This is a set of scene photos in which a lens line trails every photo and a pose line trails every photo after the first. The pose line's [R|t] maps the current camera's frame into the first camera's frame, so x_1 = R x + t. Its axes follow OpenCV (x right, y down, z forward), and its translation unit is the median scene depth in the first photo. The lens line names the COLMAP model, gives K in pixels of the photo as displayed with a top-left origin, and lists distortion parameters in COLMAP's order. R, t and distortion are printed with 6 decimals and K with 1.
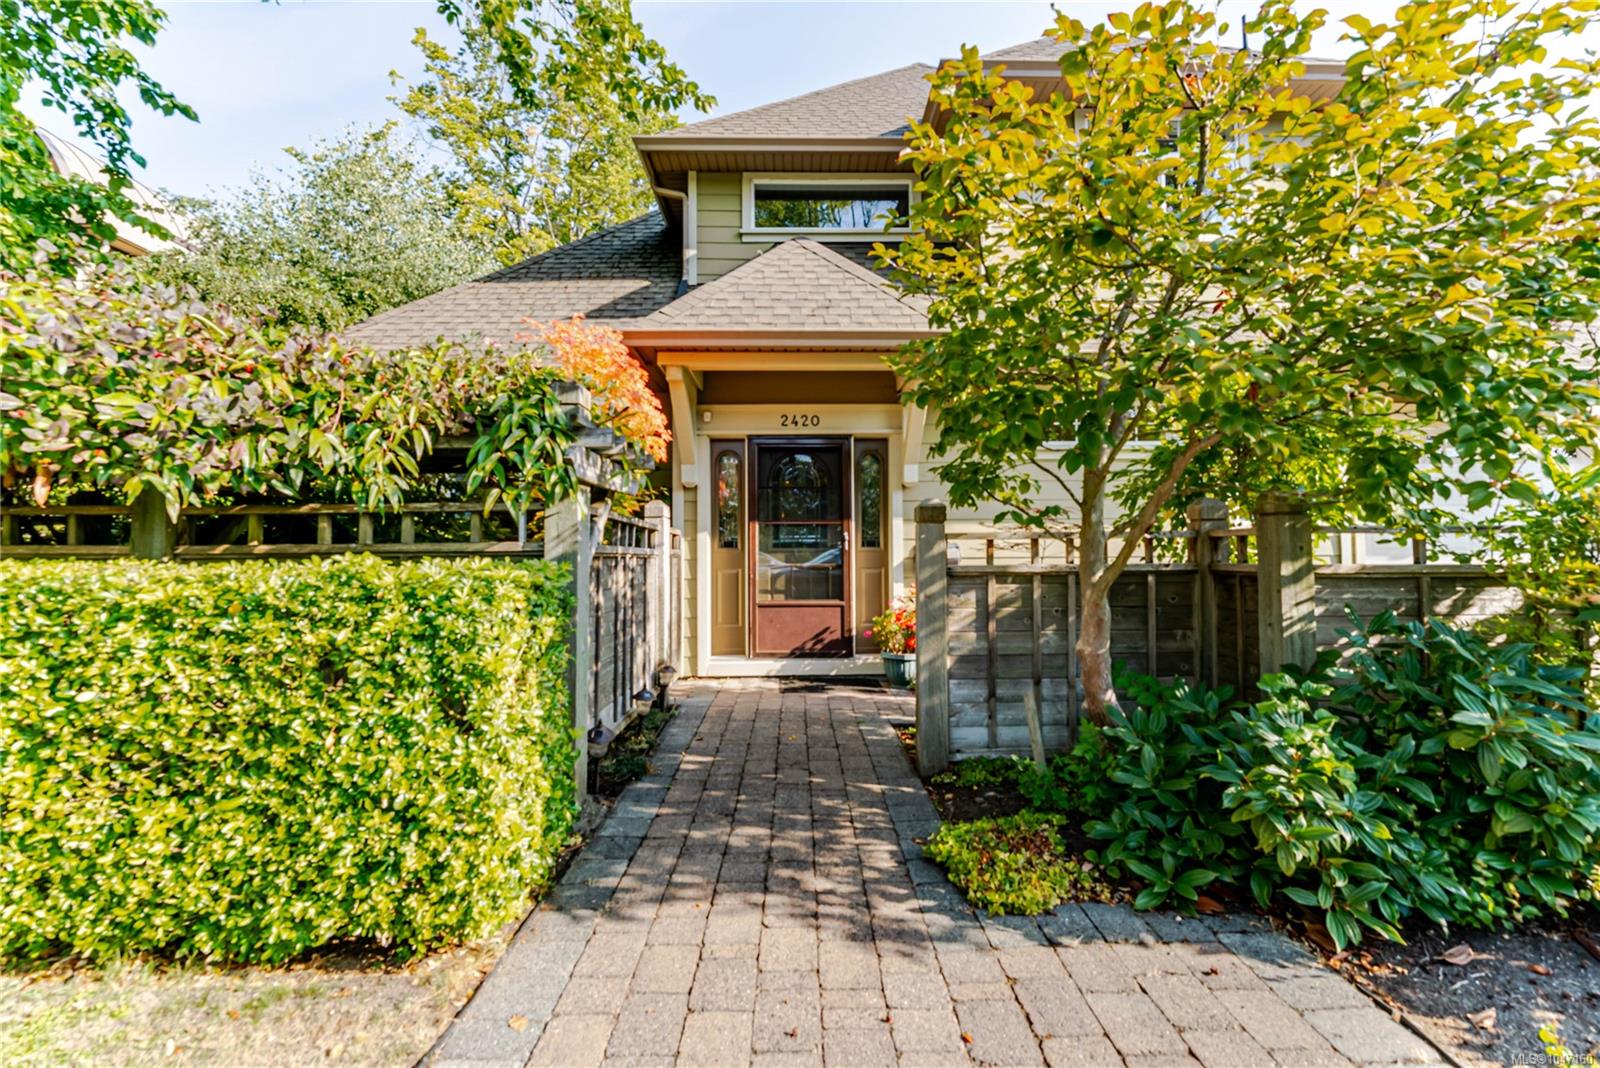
lens RADIAL K [[656.5, 0, 800.0], [0, 656.5, 534.0], [0, 0, 1]] dist [0.000135, 0.000033]
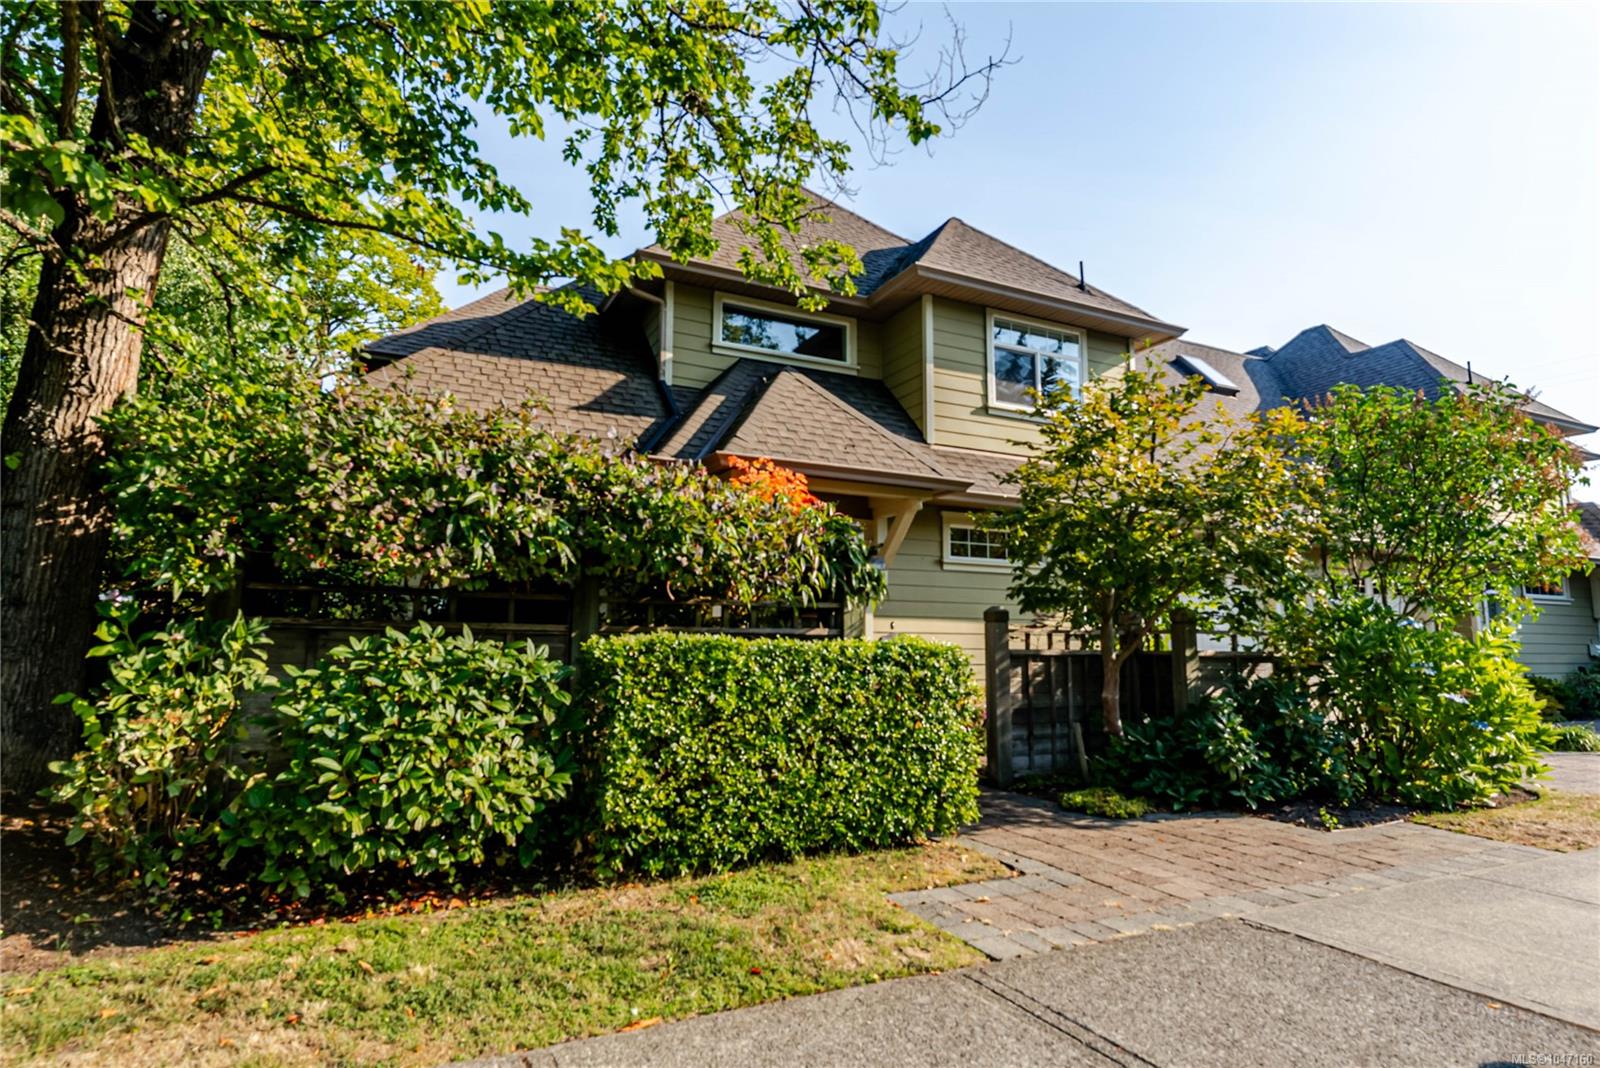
lens RADIAL K [[862.8, 0, 800.0], [0, 862.8, 534.0], [0, 0, 1]] dist [0.000928, 0.000070]
pose [[0.903184, 0.069397, 0.423608, -1.267192], [-0.024531, 0.993577, -0.110468, 0.015224], [-0.428553, 0.089381, 0.899085, -0.740852]]
